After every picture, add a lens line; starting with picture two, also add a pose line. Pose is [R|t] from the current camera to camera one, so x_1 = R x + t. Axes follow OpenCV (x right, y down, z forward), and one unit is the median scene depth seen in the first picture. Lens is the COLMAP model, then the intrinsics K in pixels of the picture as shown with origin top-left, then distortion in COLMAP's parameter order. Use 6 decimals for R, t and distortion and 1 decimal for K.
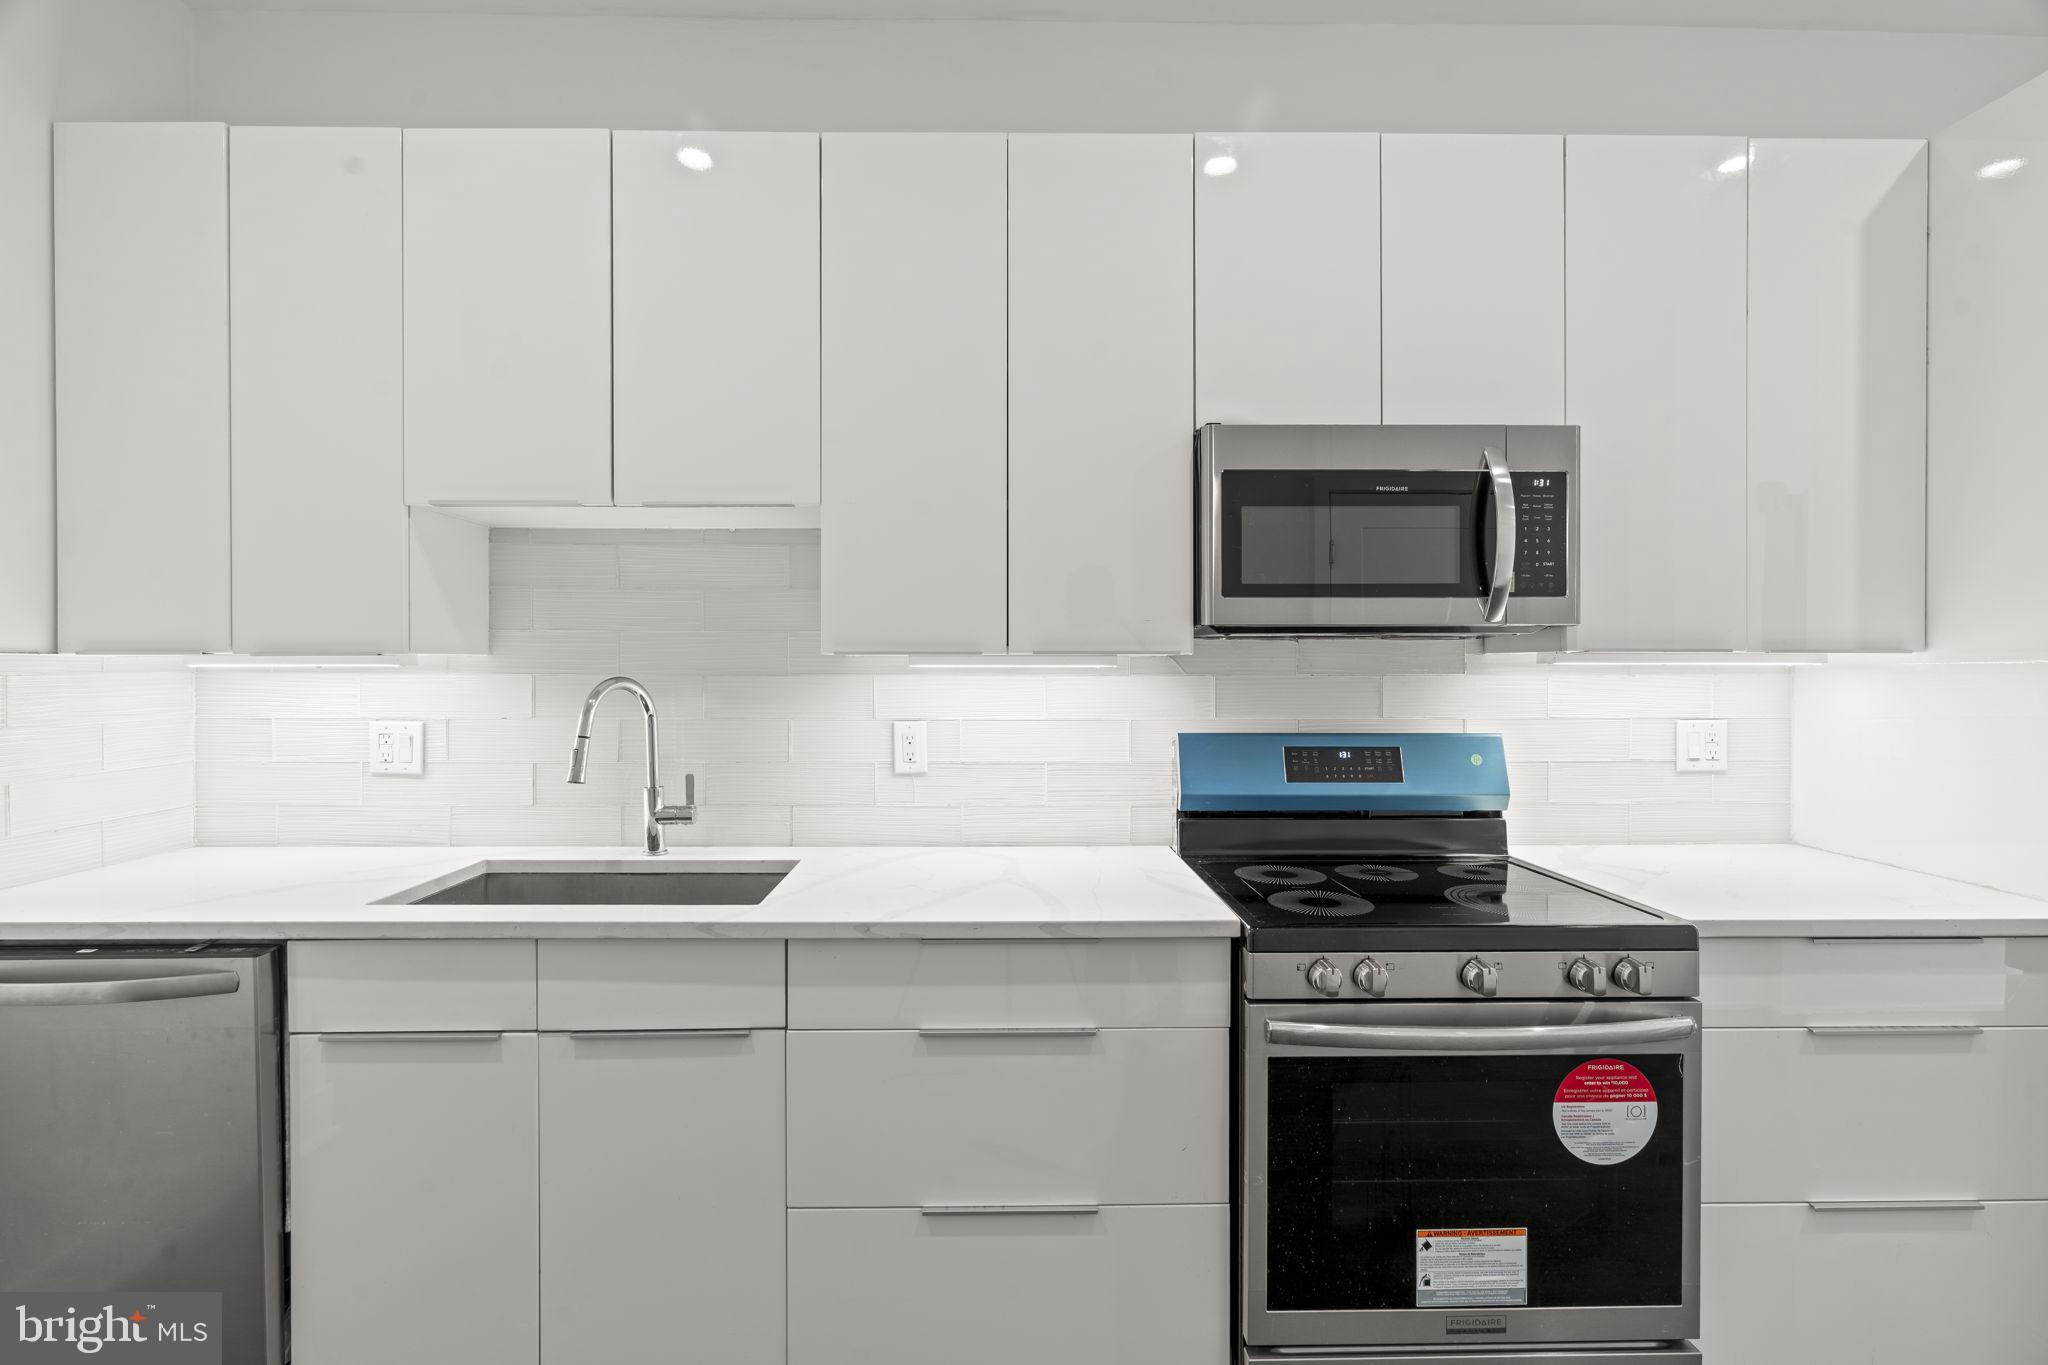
lens RADIAL K [[933.3, 0, 1009.8], [0, 933.3, 672.1], [0, 0, 1]] dist [-0.002103, 0.000930]
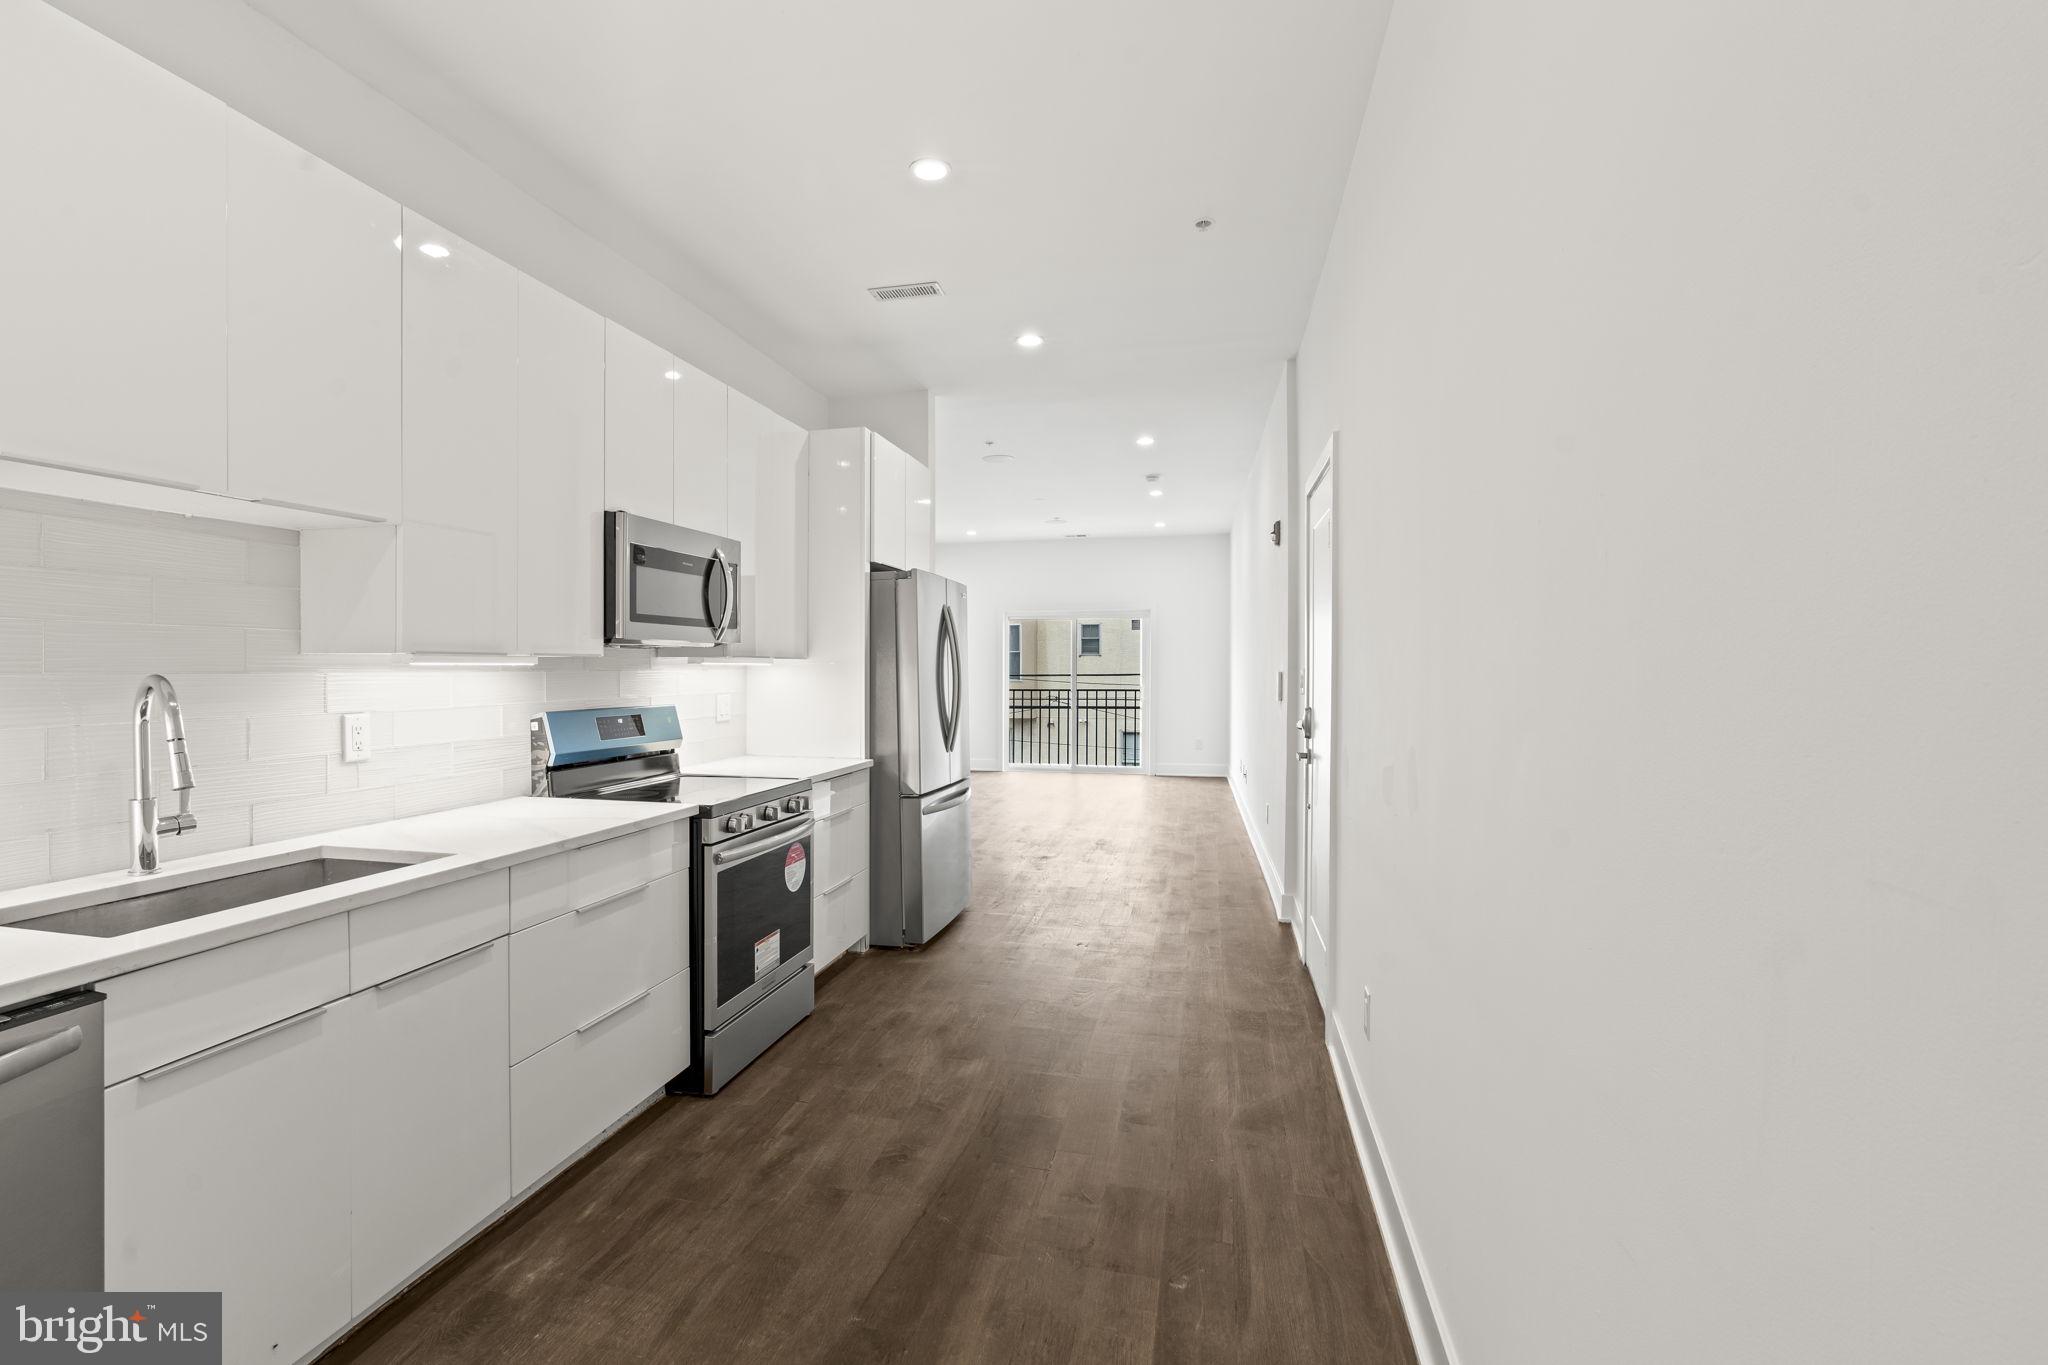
lens RADIAL K [[933.3, 0, 1017.6], [0, 933.3, 678.5], [0, 0, 1]] dist [-0.002103, 0.000930]
pose [[0.230993, -0.011514, 0.972887, -1.057001], [0.002906, 0.999934, 0.011144, 0.001187], [-0.972951, 0.000253, 0.231011, -0.017358]]
